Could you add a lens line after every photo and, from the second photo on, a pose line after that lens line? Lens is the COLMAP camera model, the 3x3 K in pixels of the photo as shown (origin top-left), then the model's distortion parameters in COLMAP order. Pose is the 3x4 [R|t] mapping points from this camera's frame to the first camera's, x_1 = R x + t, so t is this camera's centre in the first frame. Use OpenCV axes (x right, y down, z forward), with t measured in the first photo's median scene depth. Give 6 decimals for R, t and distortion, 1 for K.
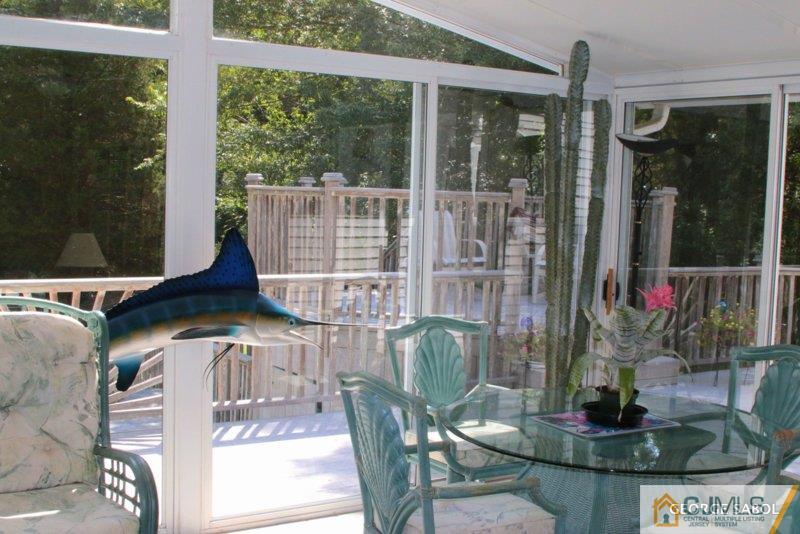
lens RADIAL K [[1032.6, 0, 400.0], [0, 1032.6, 267.0], [0, 0, 1]] dist [-0.130340, 0.026352]
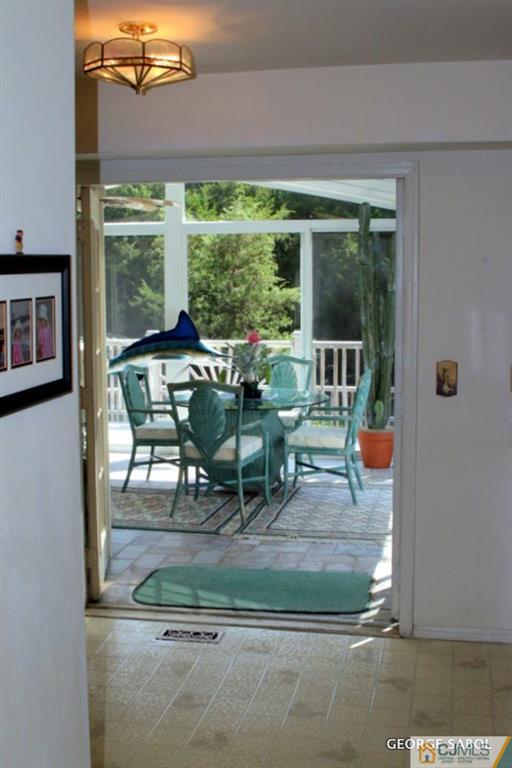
lens RADIAL K [[991.3, 0, 256.0], [0, 991.3, 384.0], [0, 0, 1]] dist [-0.130340, 0.026352]
pose [[0.711840, 0.043115, -0.701017, 1.353565], [-0.021610, 0.998986, 0.039498, 0.030905], [0.702009, -0.012967, 0.712050, -0.374631]]
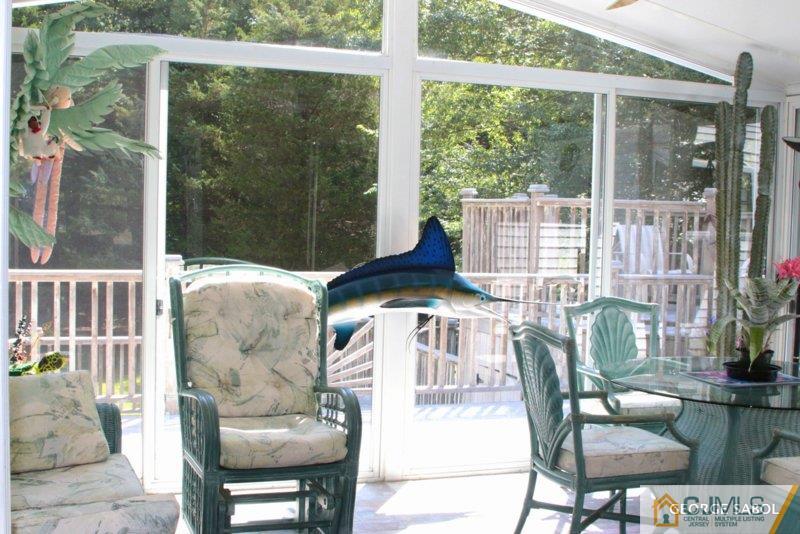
lens RADIAL K [[1032.6, 0, 400.0], [0, 1032.6, 267.0], [0, 0, 1]] dist [-0.130340, 0.026352]
pose [[0.975850, 0.008042, -0.218293, 0.057461], [-0.014083, 0.999559, -0.026133, 0.049415], [0.217987, 0.028576, 0.975533, -0.159251]]
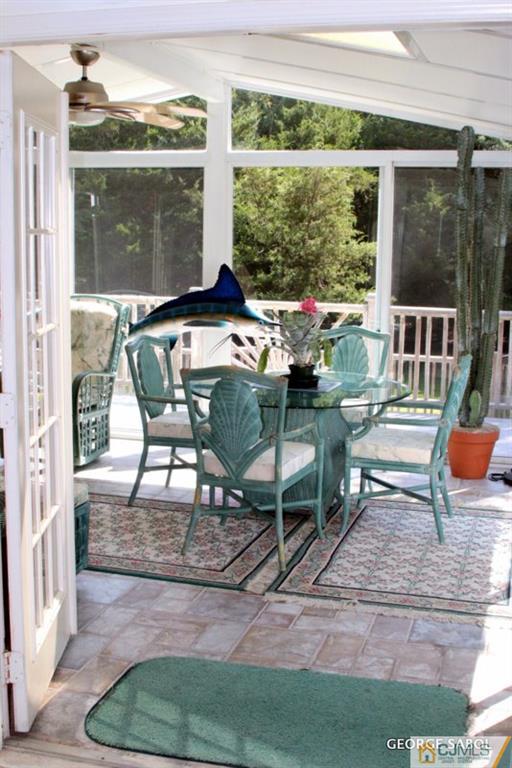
lens RADIAL K [[991.3, 0, 256.0], [0, 991.3, 384.0], [0, 0, 1]] dist [-0.130340, 0.026352]
pose [[0.654265, 0.099524, -0.749688, 1.058347], [-0.049127, 0.994802, 0.089191, 0.010512], [0.754668, -0.021525, 0.655754, -0.040240]]
